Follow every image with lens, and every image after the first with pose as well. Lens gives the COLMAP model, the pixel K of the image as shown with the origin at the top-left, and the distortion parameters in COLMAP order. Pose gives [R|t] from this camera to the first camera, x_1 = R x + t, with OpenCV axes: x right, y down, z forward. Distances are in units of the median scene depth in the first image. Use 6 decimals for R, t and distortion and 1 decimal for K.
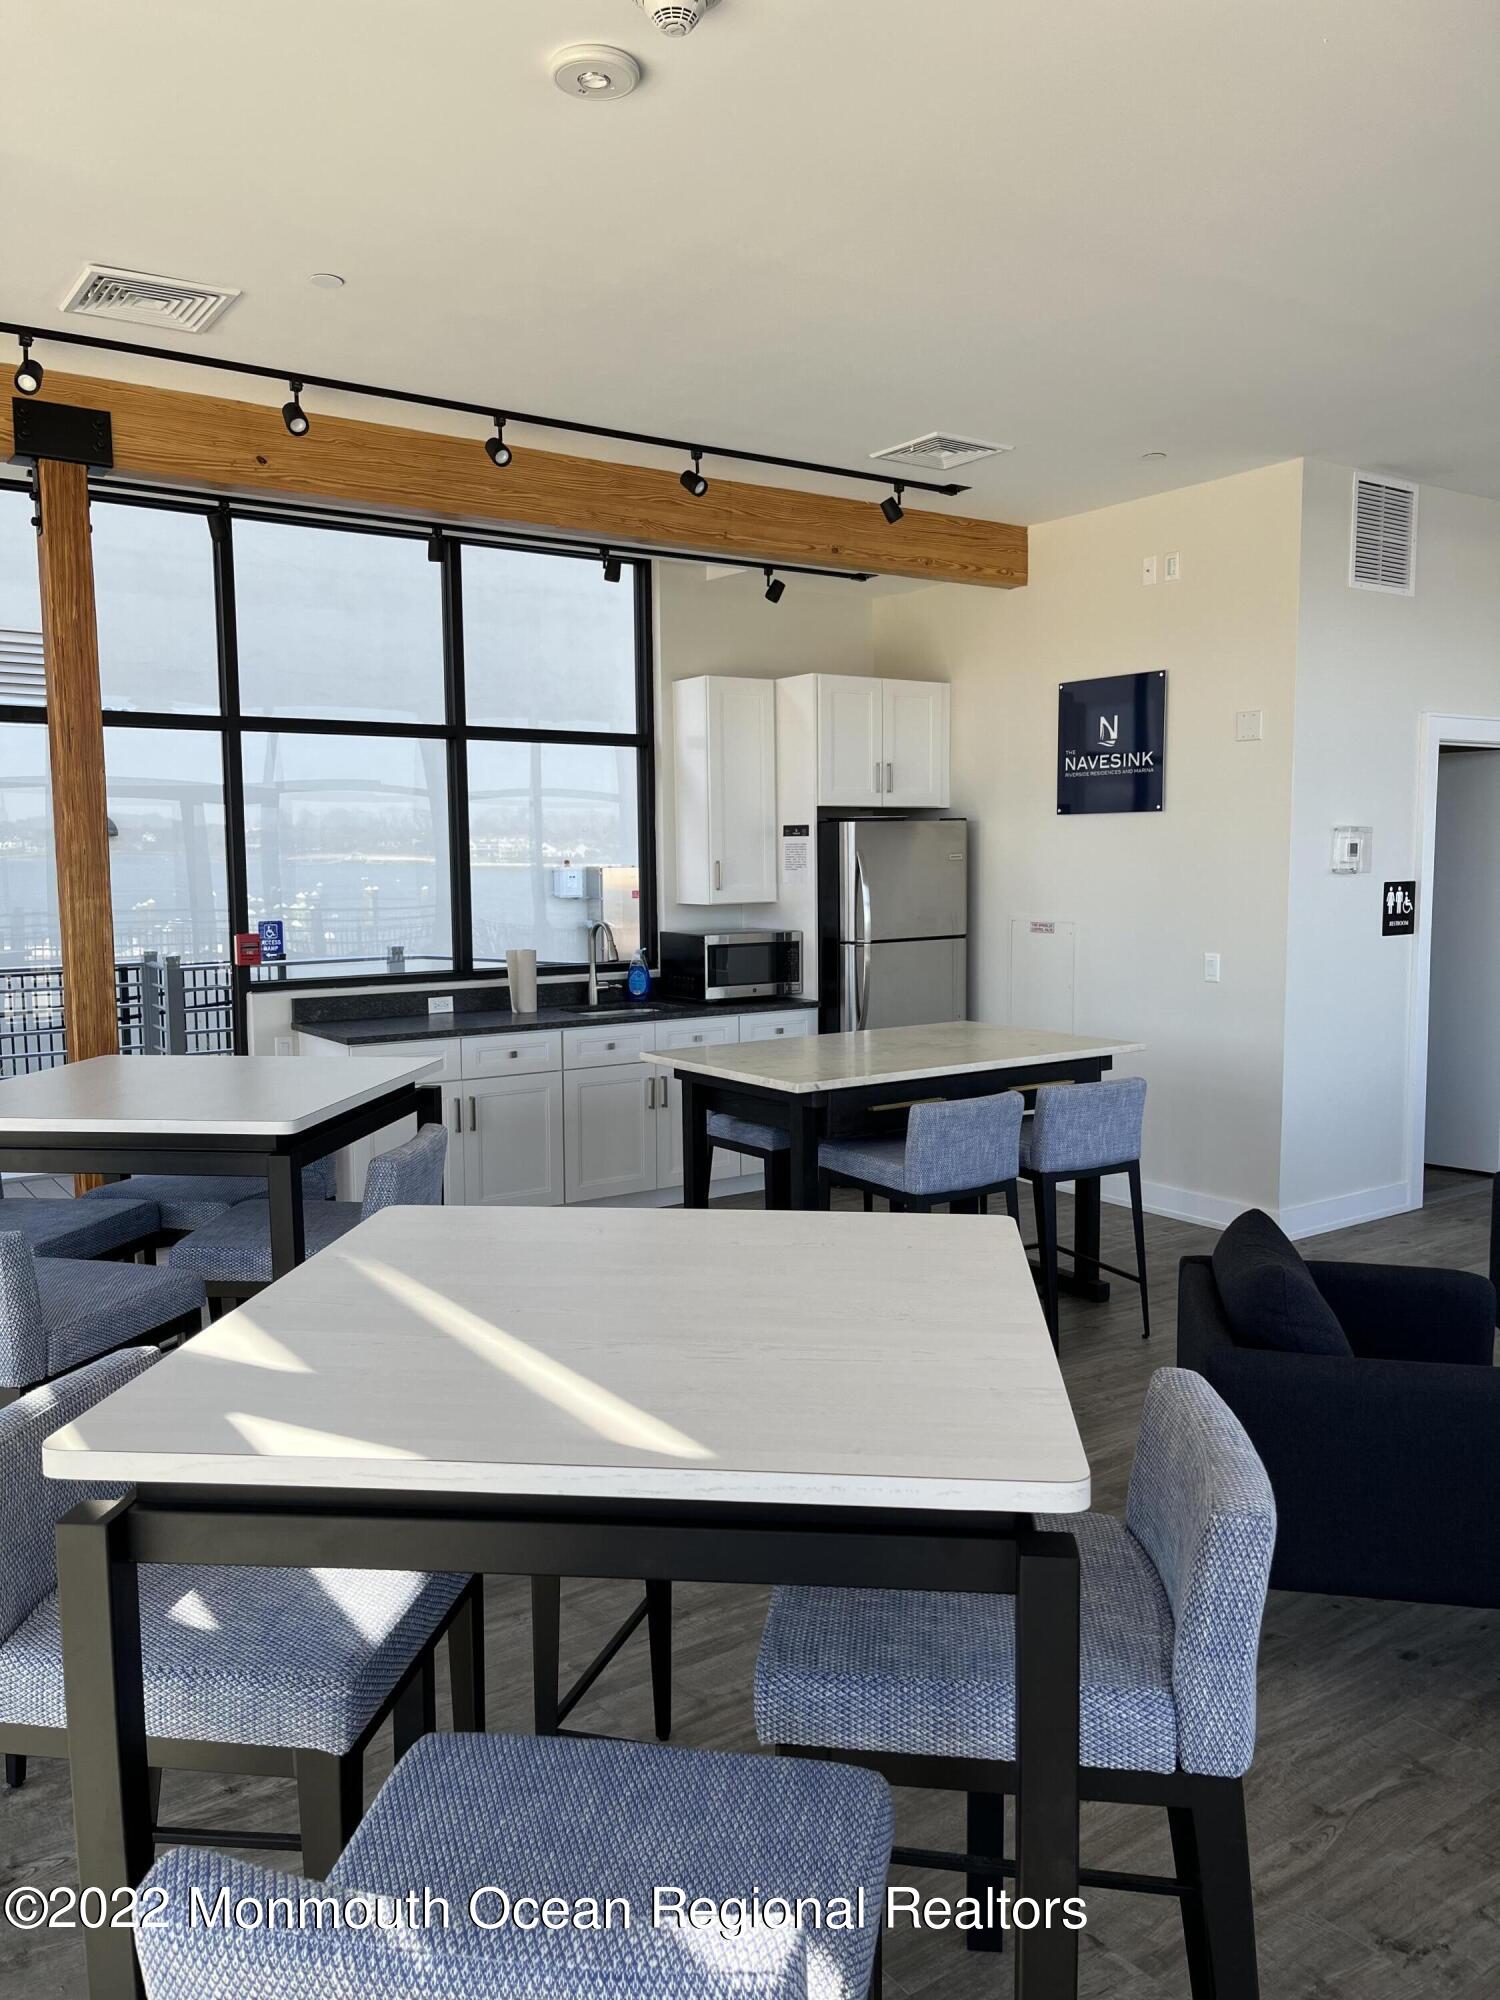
lens RADIAL K [[1509.6, 0, 744.4], [0, 1509.6, 1000.4], [0, 0, 1]] dist [0.008316, -0.030312]
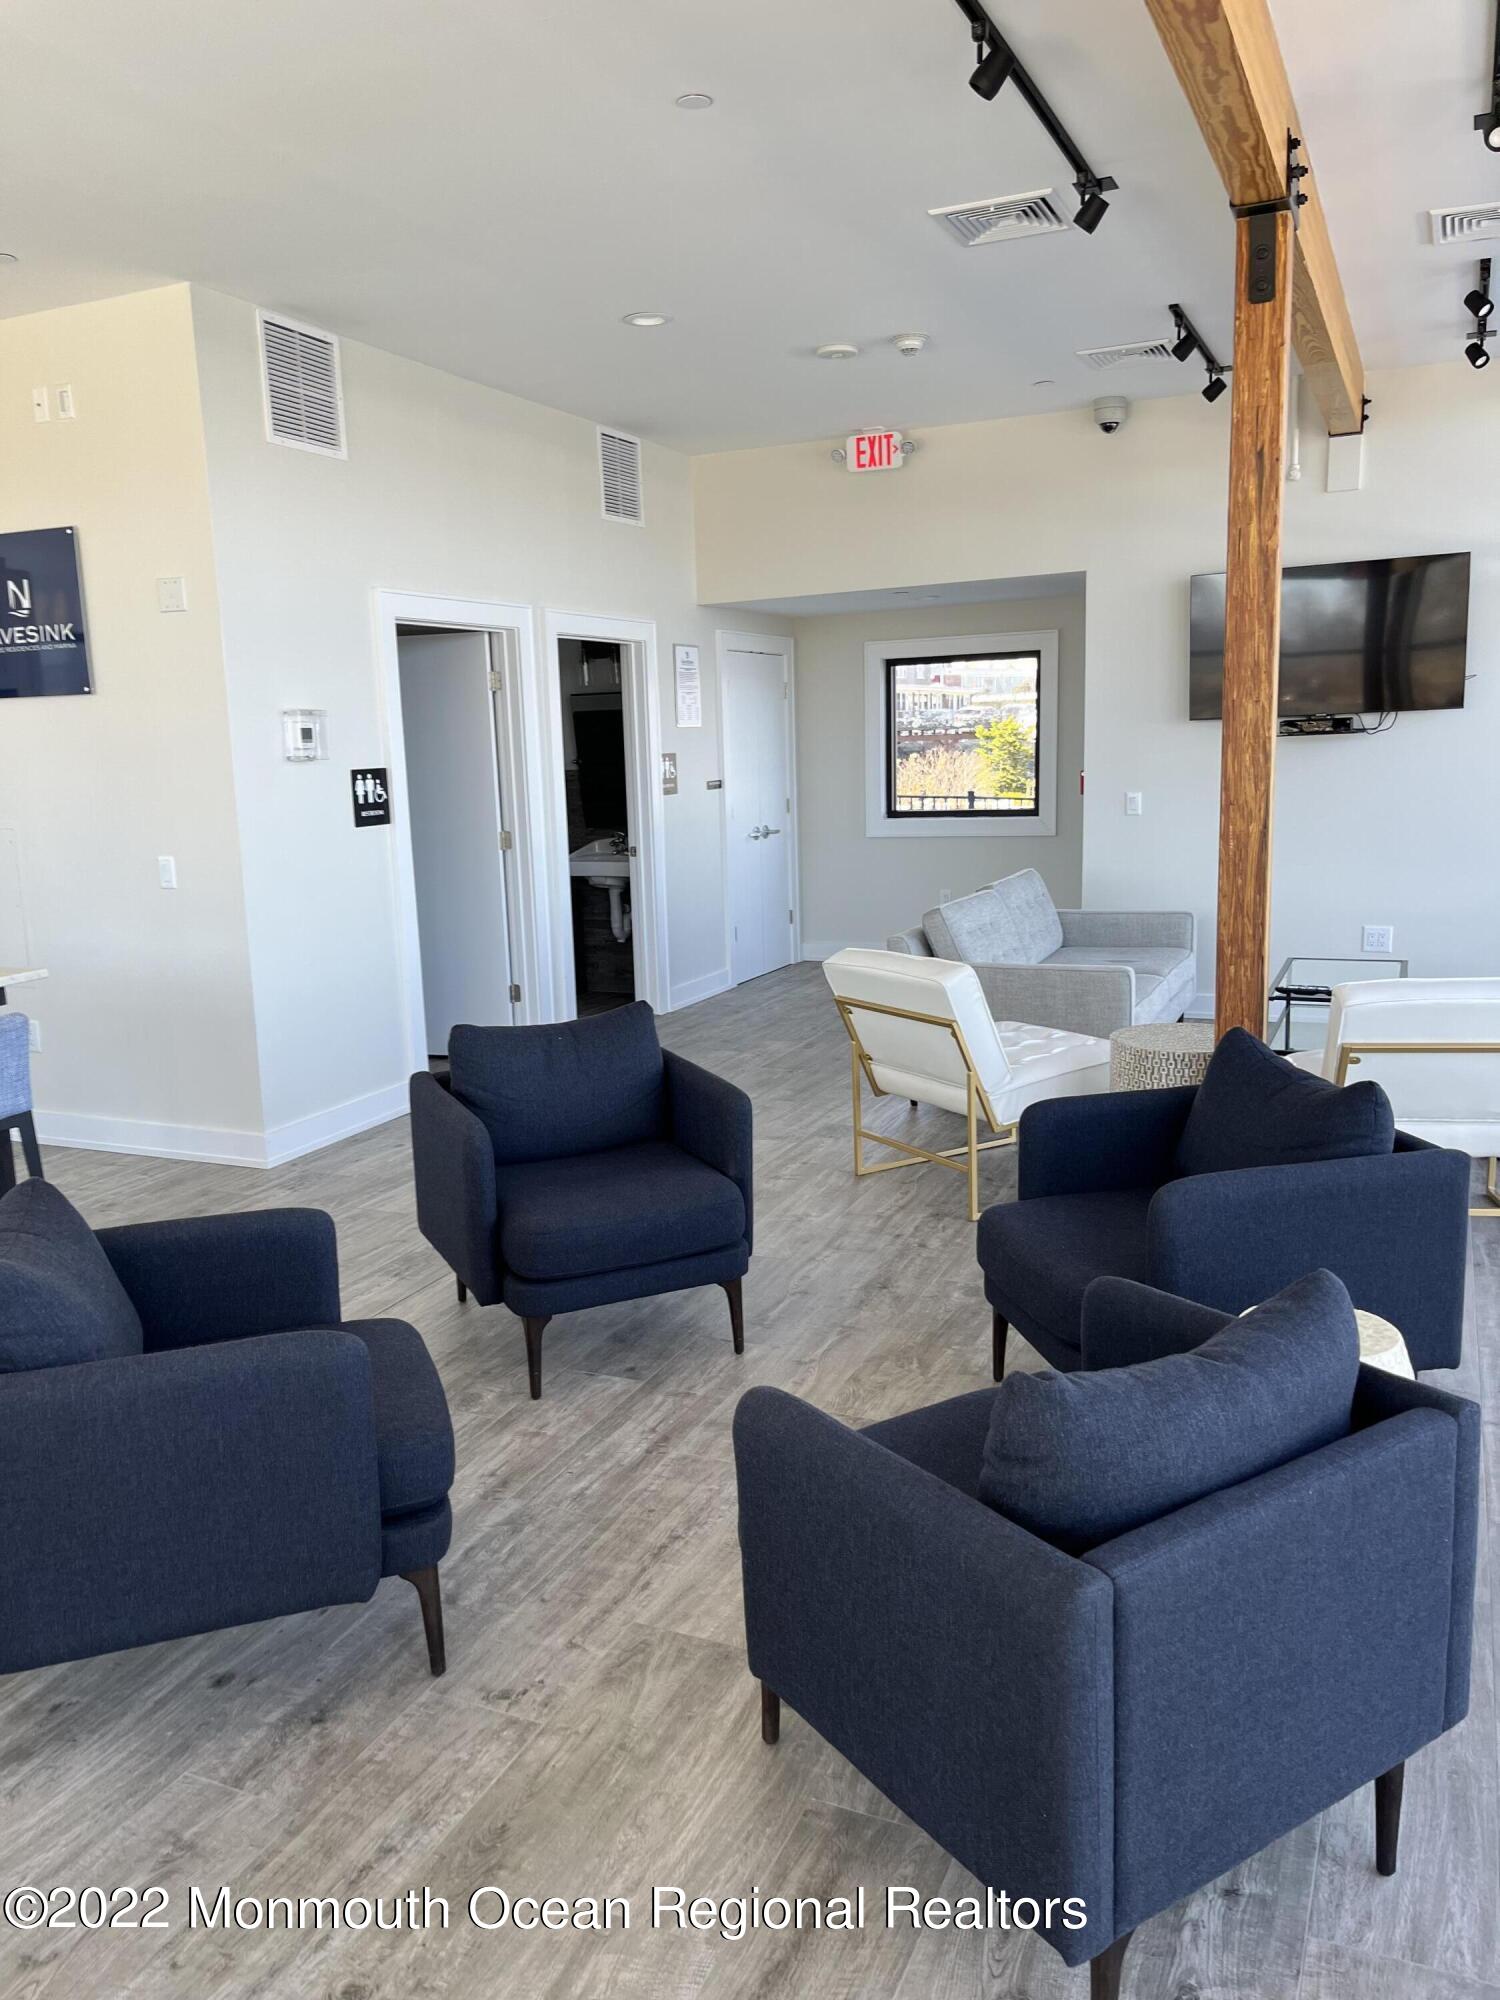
lens RADIAL K [[1509.6, 0, 756.0], [0, 1509.6, 994.7], [0, 0, 1]] dist [0.008316, -0.030312]
pose [[0.849193, -0.102343, 0.518071, 0.142290], [0.069923, 0.994194, 0.081786, 0.001686], [-0.523433, -0.033227, 0.851419, 0.065155]]
